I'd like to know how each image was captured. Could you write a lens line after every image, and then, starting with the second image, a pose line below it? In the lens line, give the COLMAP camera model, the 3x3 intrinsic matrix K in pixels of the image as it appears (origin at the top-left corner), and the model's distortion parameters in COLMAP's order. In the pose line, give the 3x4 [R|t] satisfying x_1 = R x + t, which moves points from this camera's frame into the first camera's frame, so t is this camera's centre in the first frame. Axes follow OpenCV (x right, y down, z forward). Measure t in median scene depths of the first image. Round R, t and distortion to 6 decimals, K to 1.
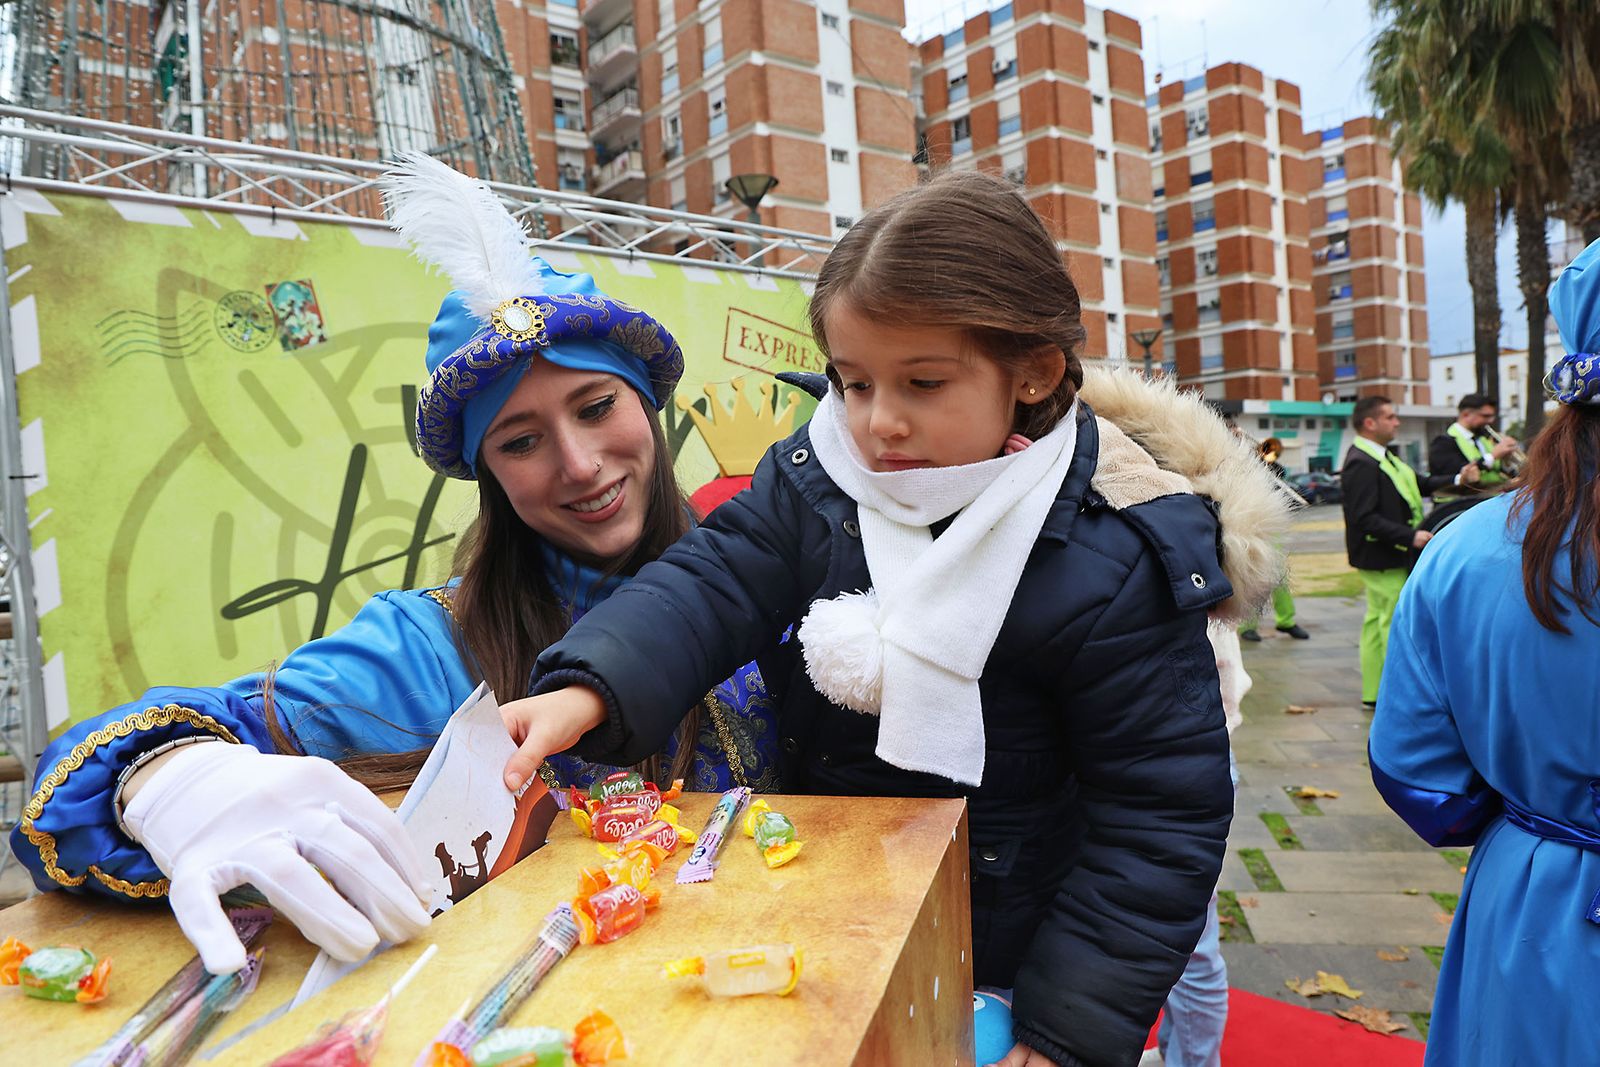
lens RADIAL K [[1098.4, 0, 812.8], [0, 1098.4, 556.3], [0, 0, 1]] dist [-0.095613, 0.063799]
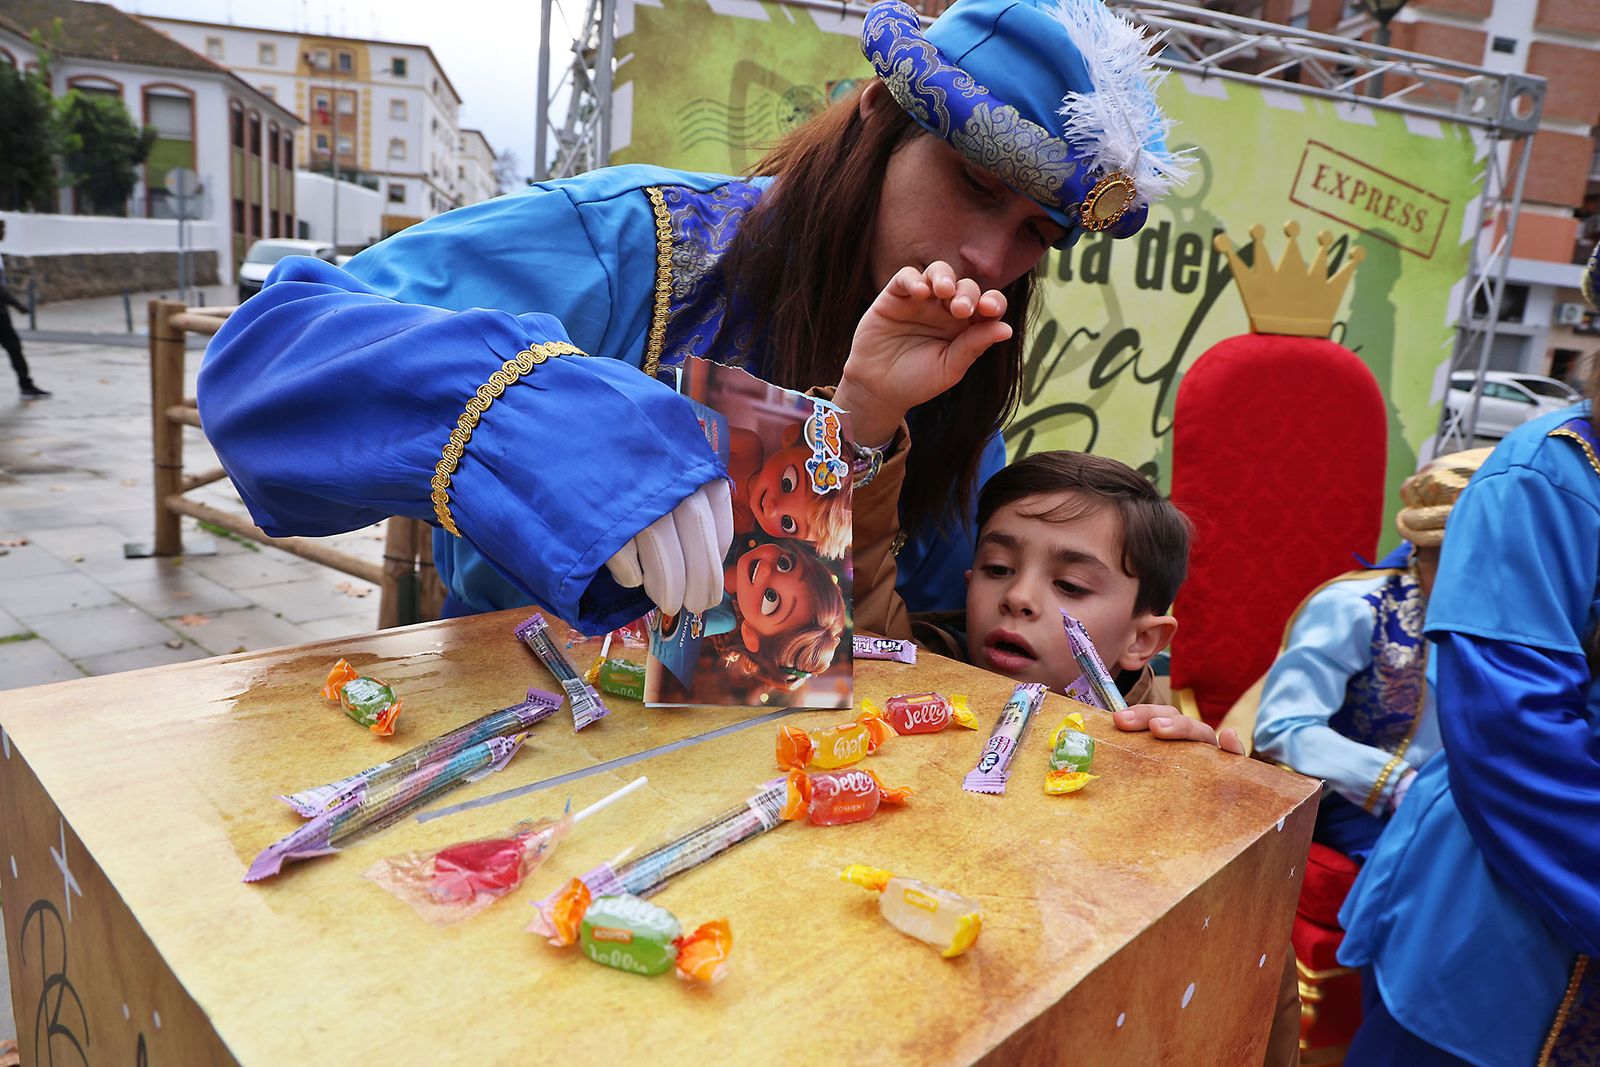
lens RADIAL K [[1098.4, 0, 817.5], [0, 1098.4, 555.1], [0, 0, 1]] dist [-0.095613, 0.063799]
pose [[0.876013, 0.224662, -0.426765, 0.006192], [-0.155551, 0.969202, 0.190921, -0.002040], [0.456514, -0.100865, 0.883980, 0.007278]]
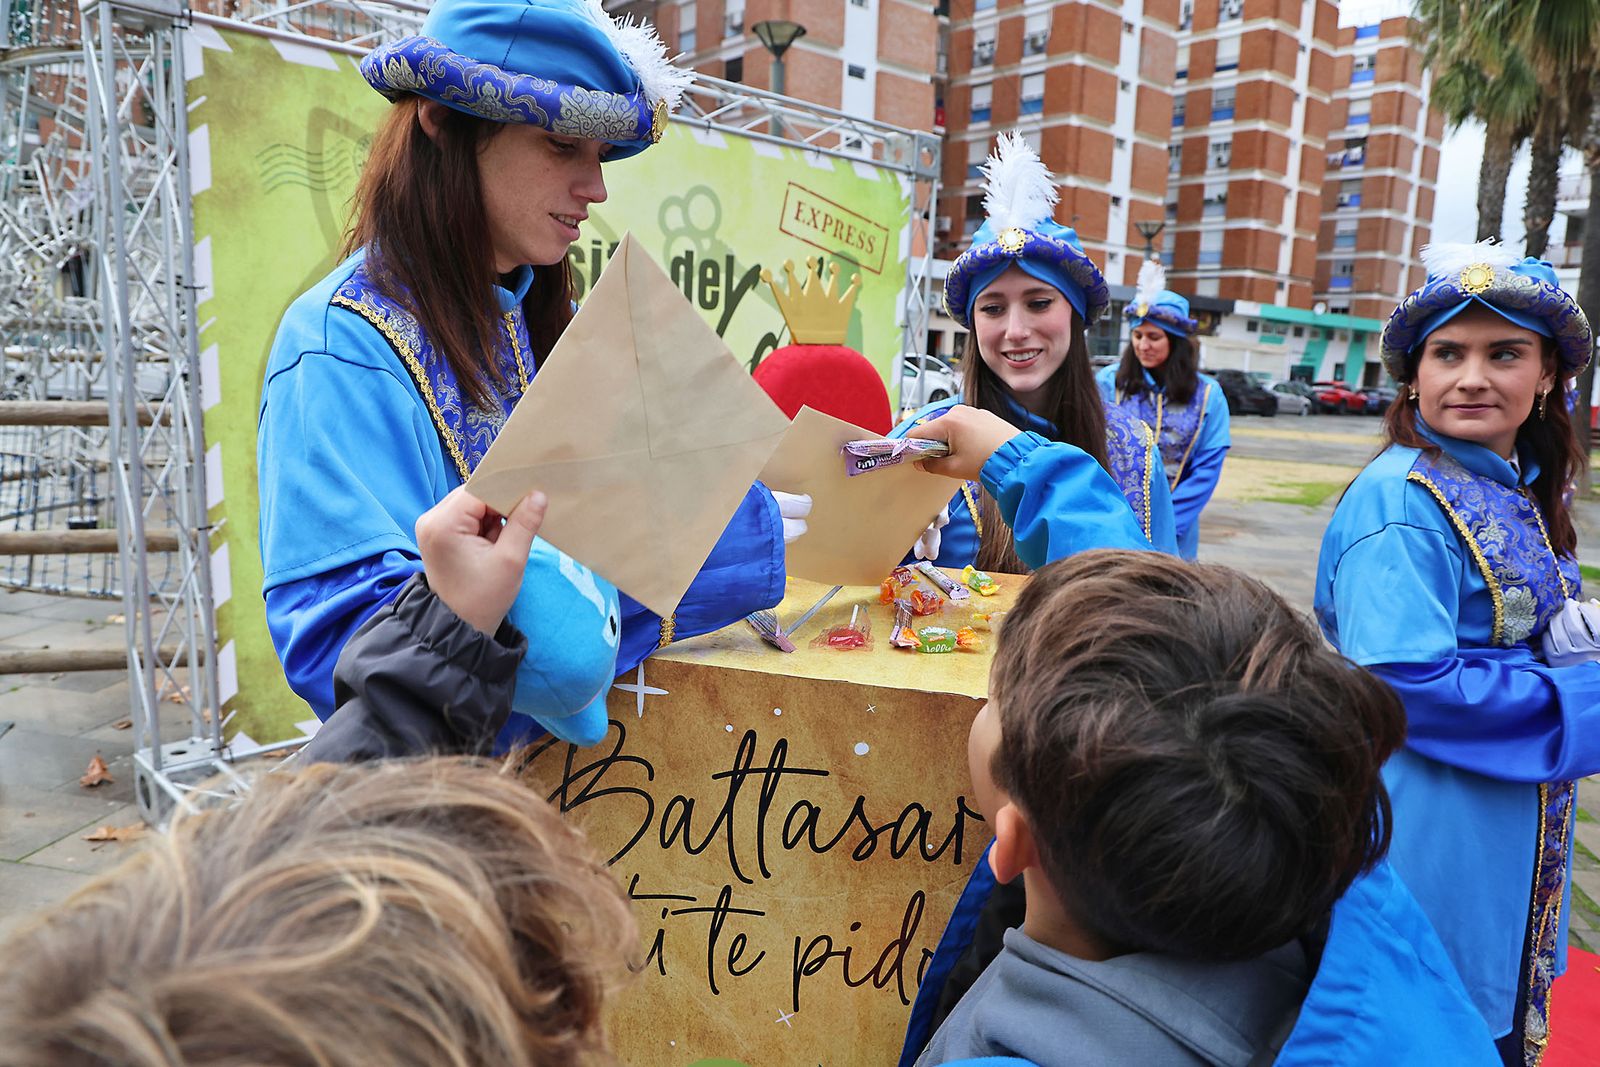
lens RADIAL K [[1098.4, 0, 811.9], [0, 1098.4, 570.3], [0, 0, 1]] dist [-0.095613, 0.063799]
pose [[0.994800, 0.094612, 0.037699, -0.018614], [-0.099004, 0.985185, 0.140033, -0.000183], [-0.023892, -0.143037, 0.989429, -0.040273]]
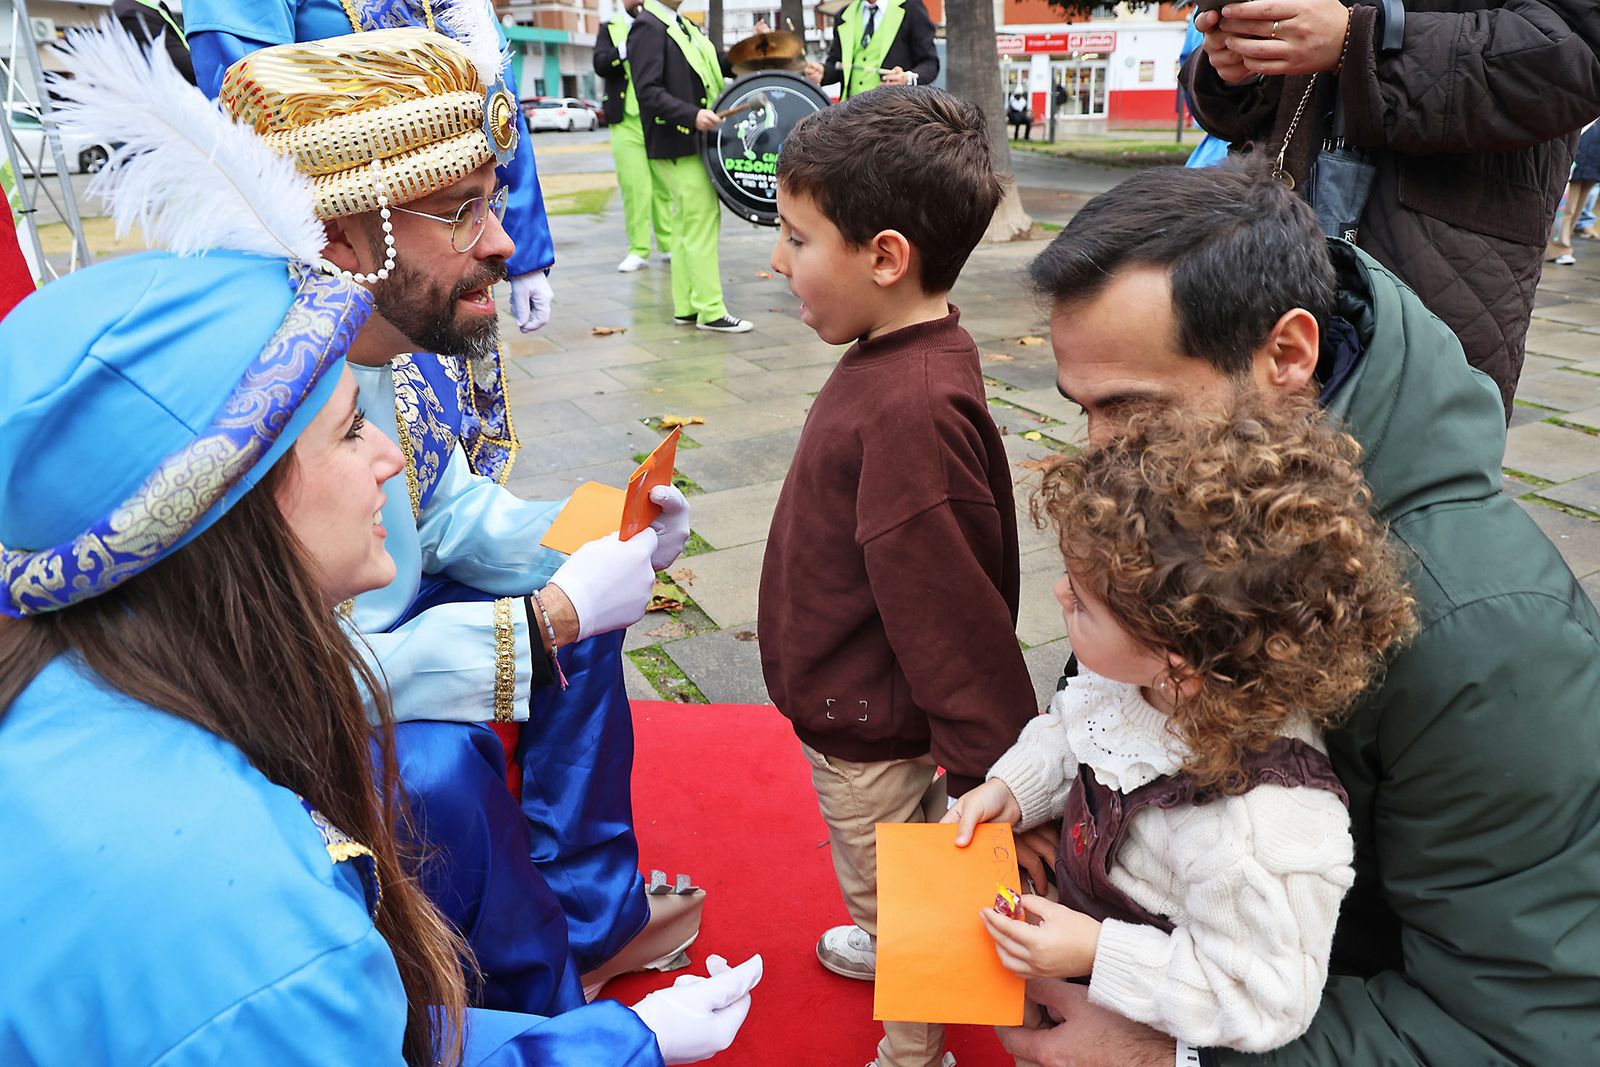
lens RADIAL K [[1098.4, 0, 797.5], [0, 1098.4, 543.6], [0, 0, 1]] dist [-0.095613, 0.063799]
pose [[0.767198, -0.217651, 0.603353, 0.005209], [0.025957, 0.950432, 0.309848, 0.020657], [-0.640885, -0.222054, 0.734819, 0.121489]]
